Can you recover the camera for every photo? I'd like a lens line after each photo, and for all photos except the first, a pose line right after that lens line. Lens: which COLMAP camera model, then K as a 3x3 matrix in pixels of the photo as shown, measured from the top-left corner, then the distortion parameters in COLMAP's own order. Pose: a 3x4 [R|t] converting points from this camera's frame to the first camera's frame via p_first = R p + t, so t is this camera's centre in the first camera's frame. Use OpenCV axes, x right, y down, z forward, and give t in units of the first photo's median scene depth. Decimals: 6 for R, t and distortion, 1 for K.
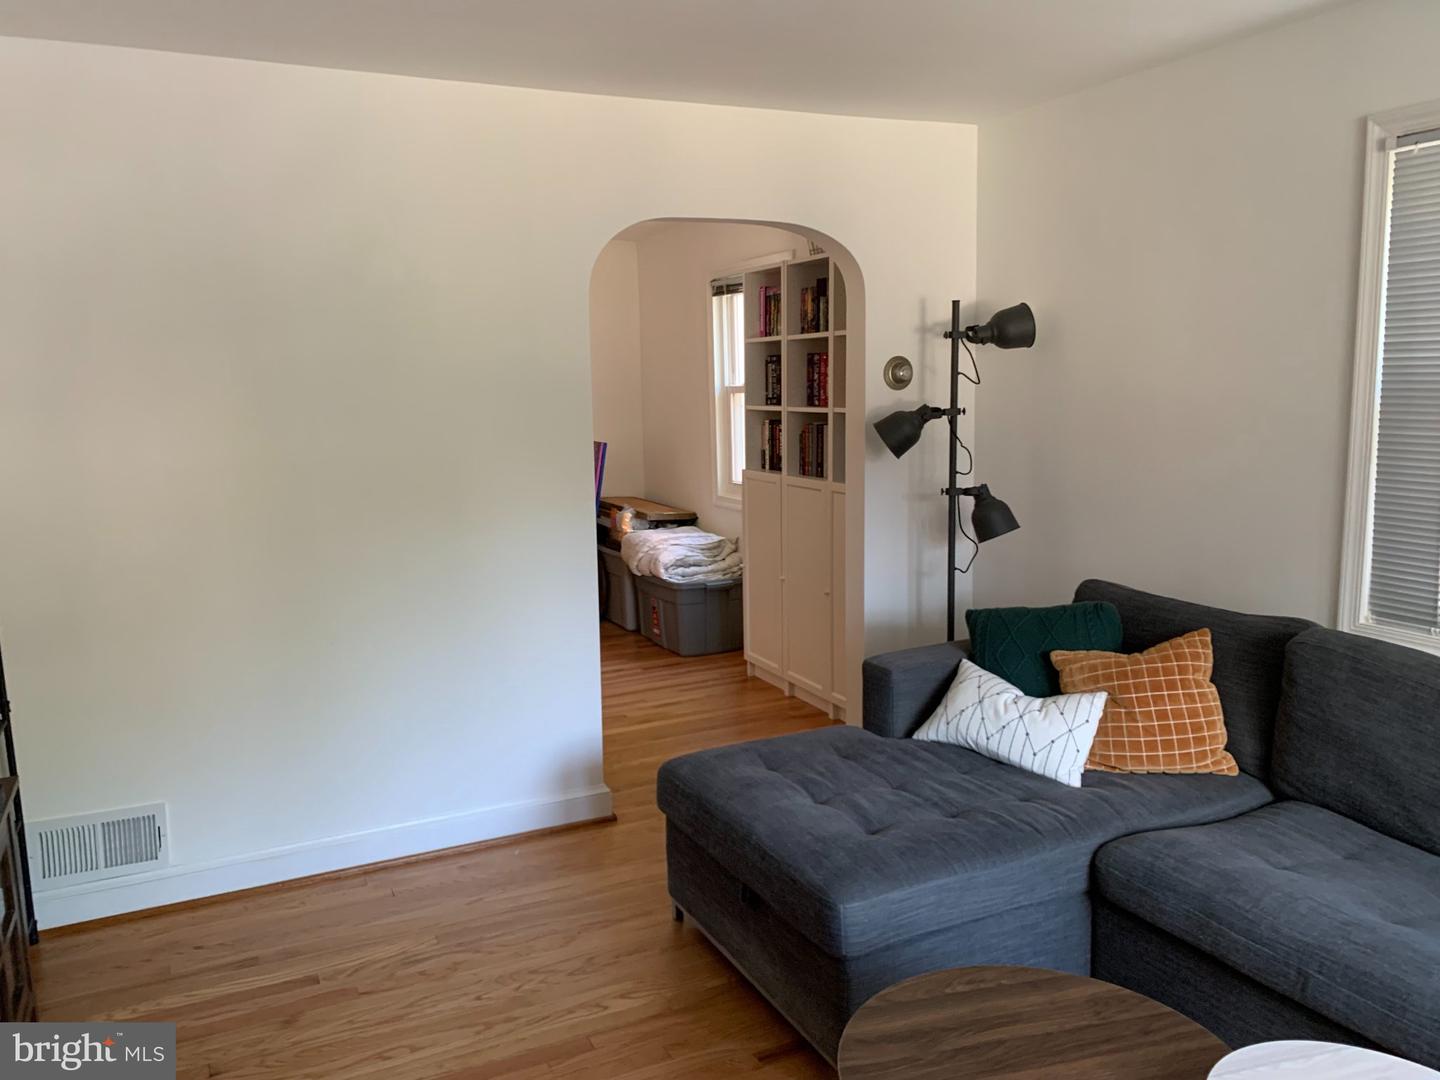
lens RADIAL K [[1090.6, 0, 720.8], [0, 1090.6, 527.6], [0, 0, 1]] dist [0.044909, -0.073566]
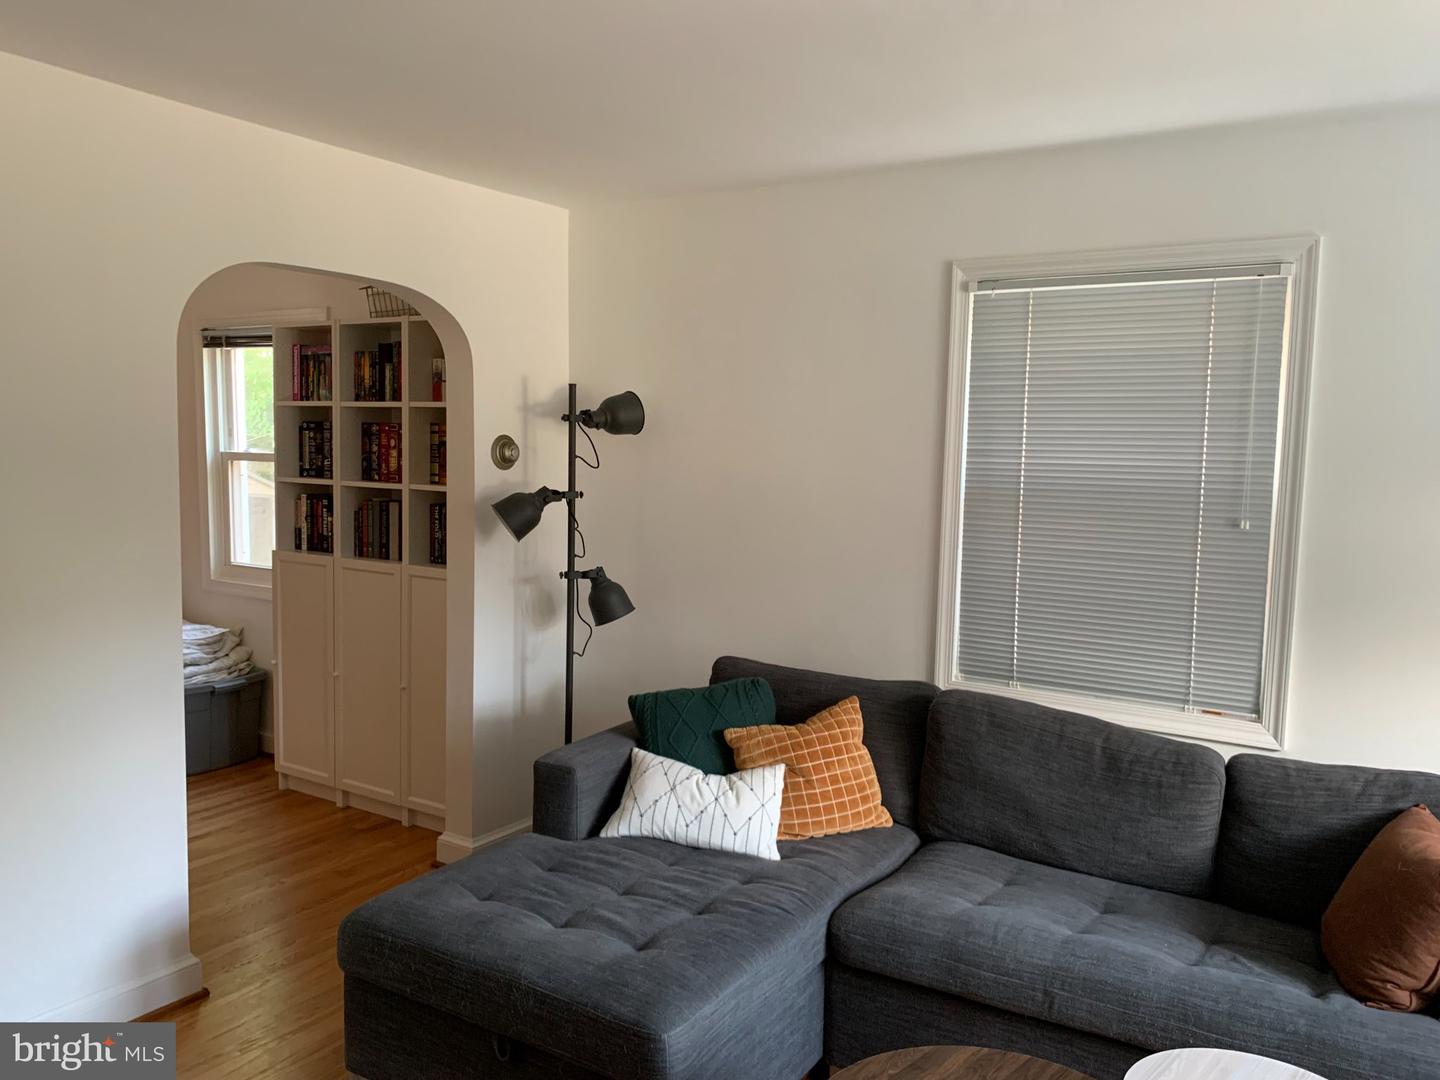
lens RADIAL K [[1088.8, 0, 720.0], [0, 1088.8, 540.0], [0, 0, 1]] dist [0.149805, -0.359356]
pose [[0.838883, -0.009306, 0.544232, -0.216557], [0.034213, 0.998778, -0.035659, -0.025019], [-0.543236, 0.048533, 0.838176, 0.097895]]
